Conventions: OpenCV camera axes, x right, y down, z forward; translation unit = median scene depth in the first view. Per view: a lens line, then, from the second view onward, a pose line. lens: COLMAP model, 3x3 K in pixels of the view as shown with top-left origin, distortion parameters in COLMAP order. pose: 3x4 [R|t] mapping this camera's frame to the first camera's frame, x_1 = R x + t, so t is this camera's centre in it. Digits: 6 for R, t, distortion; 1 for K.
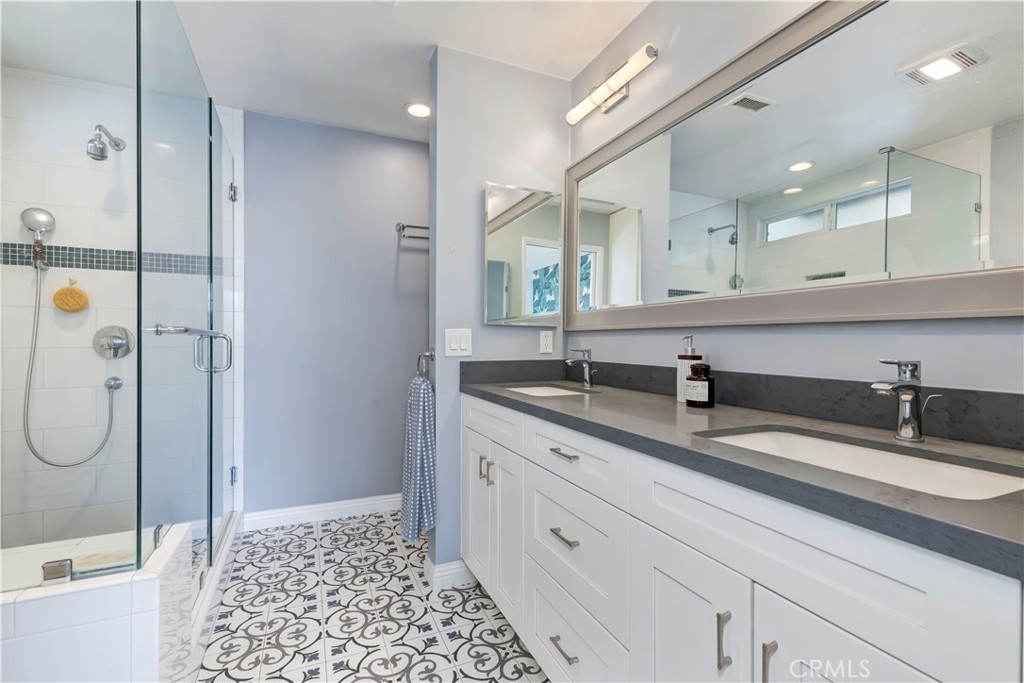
lens RADIAL K [[464.3, 0, 510.7], [0, 464.3, 342.8], [0, 0, 1]] dist [0.000864, -0.000469]
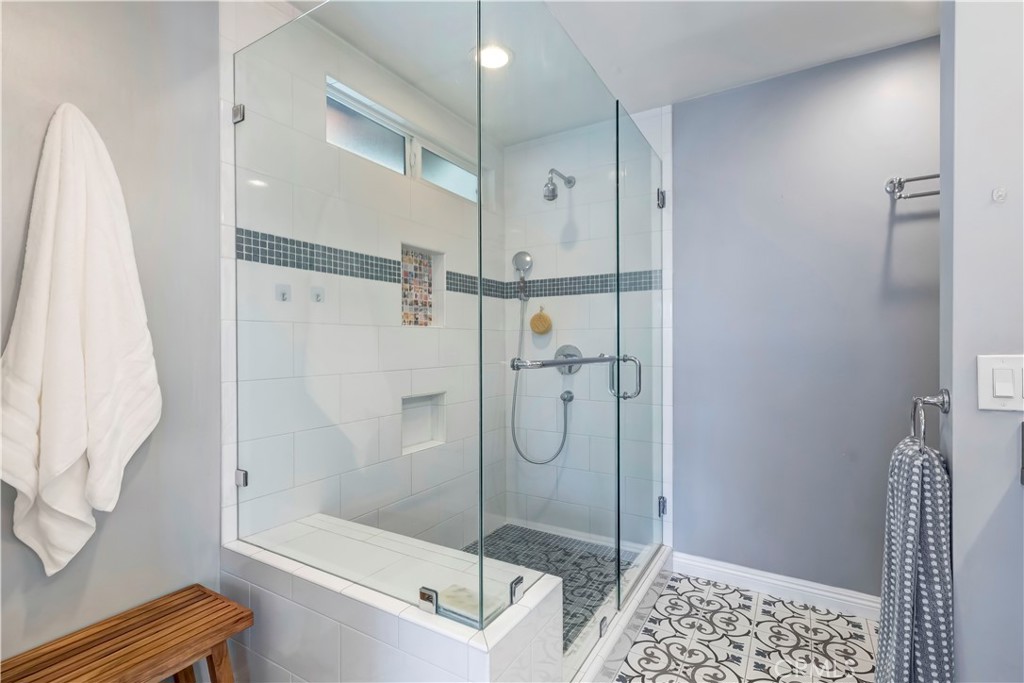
lens RADIAL K [[464.3, 0, 507.0], [0, 464.3, 344.2], [0, 0, 1]] dist [0.000864, -0.000469]
pose [[0.557361, -0.002799, -0.830266, -0.005803], [-0.001329, 0.999990, -0.004264, -0.034067], [0.830269, 0.003479, 0.557351, 0.259169]]
